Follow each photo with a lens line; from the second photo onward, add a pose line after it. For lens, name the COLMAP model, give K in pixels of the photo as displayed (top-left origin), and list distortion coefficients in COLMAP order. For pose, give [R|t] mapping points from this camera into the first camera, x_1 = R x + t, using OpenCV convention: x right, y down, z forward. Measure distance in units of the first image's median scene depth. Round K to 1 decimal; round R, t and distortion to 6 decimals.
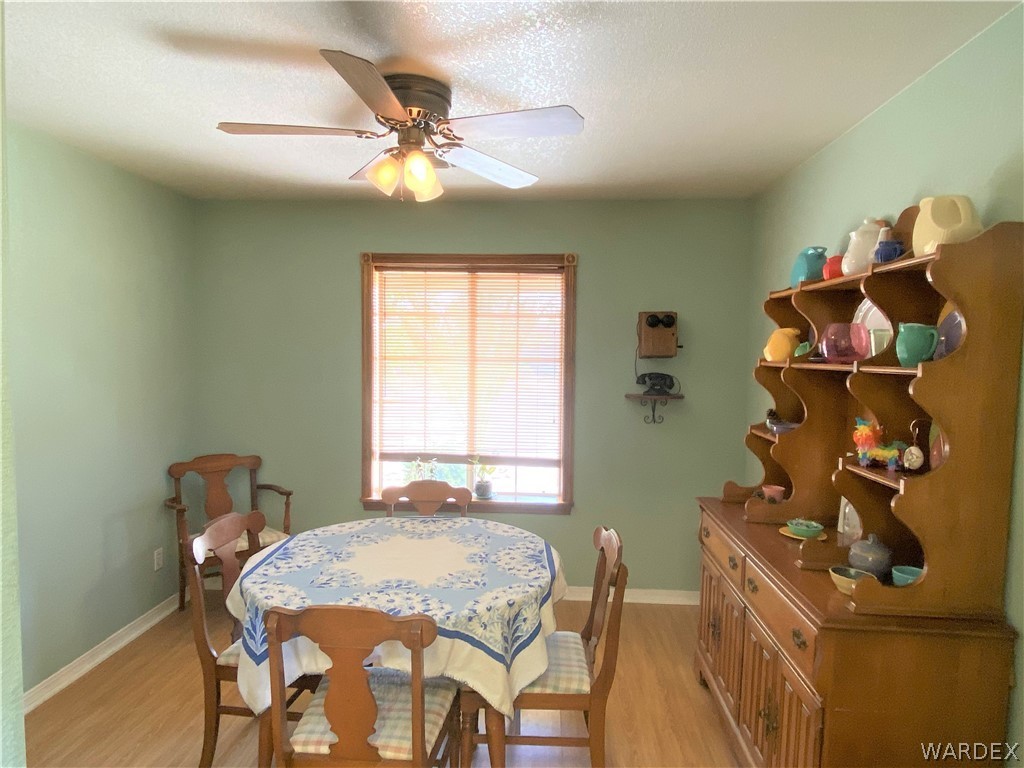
lens RADIAL K [[619.5, 0, 510.6], [0, 619.5, 381.8], [0, 0, 1]] dist [0.088977, -0.104653]
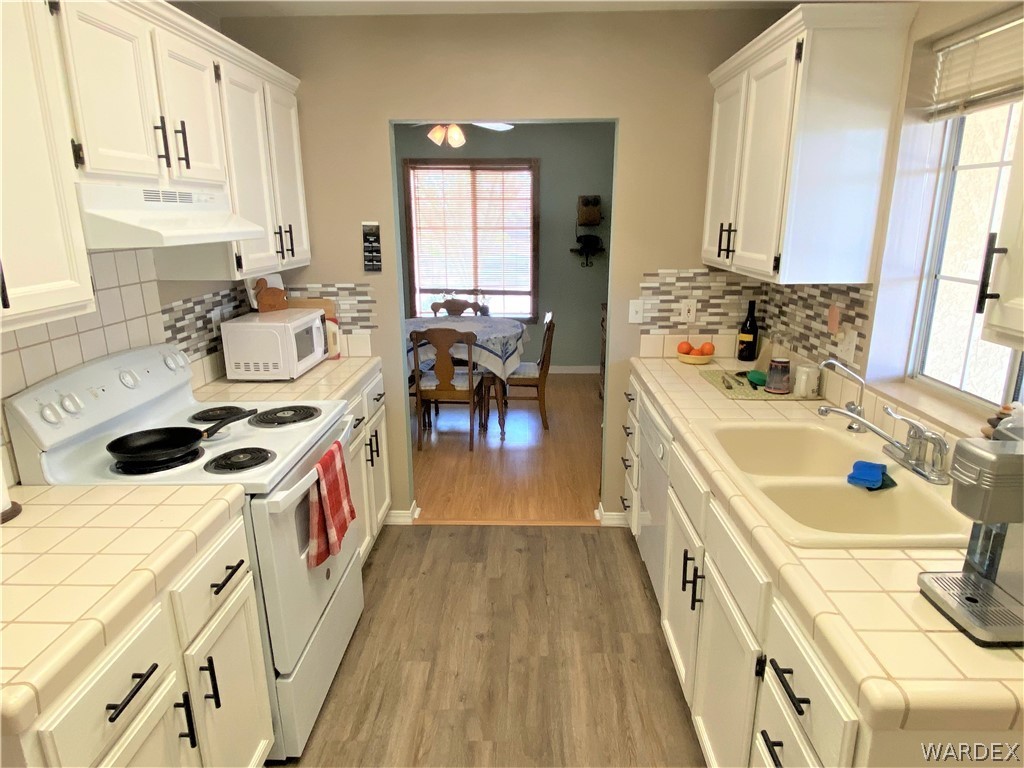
lens RADIAL K [[619.5, 0, 510.6], [0, 619.5, 381.8], [0, 0, 1]] dist [0.088977, -0.104653]
pose [[0.999476, -0.022245, 0.023499, -0.024058], [0.016761, 0.977114, 0.212056, 0.016732], [-0.027678, -0.211551, 0.976975, -0.930379]]
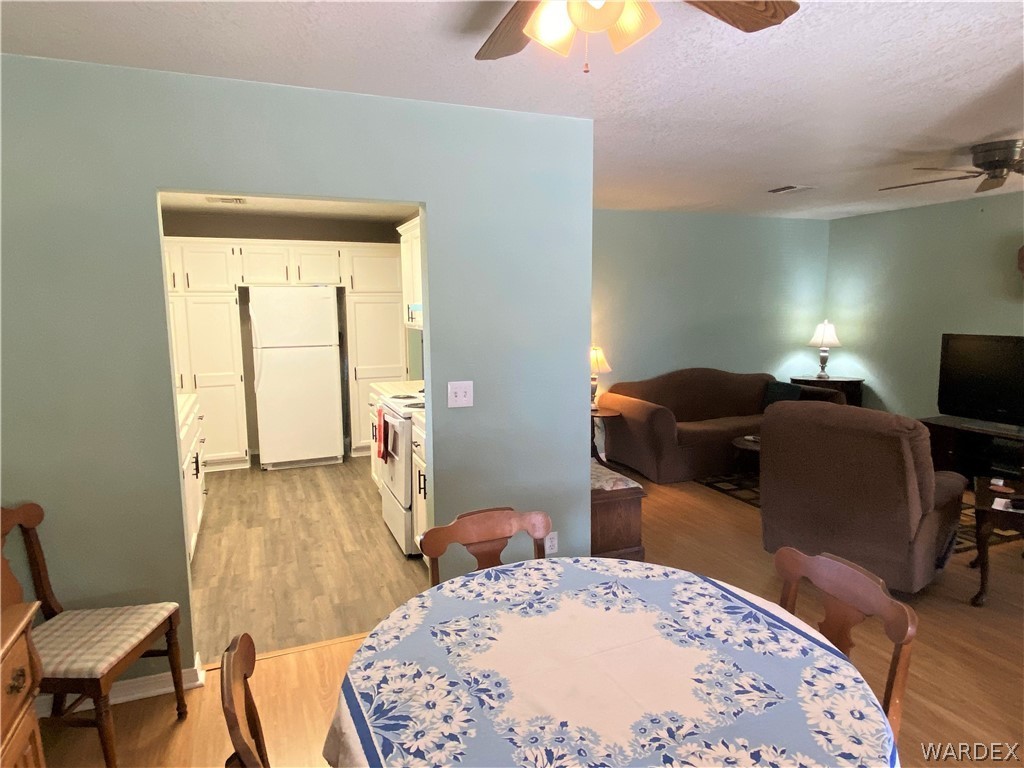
lens RADIAL K [[619.5, 0, 510.6], [0, 619.5, 381.8], [0, 0, 1]] dist [0.088977, -0.104653]
pose [[-0.902576, 0.054928, -0.427012, 0.135425], [-0.018425, 0.985991, 0.165777, -0.075757], [0.430136, 0.157494, -0.888920, 1.250392]]
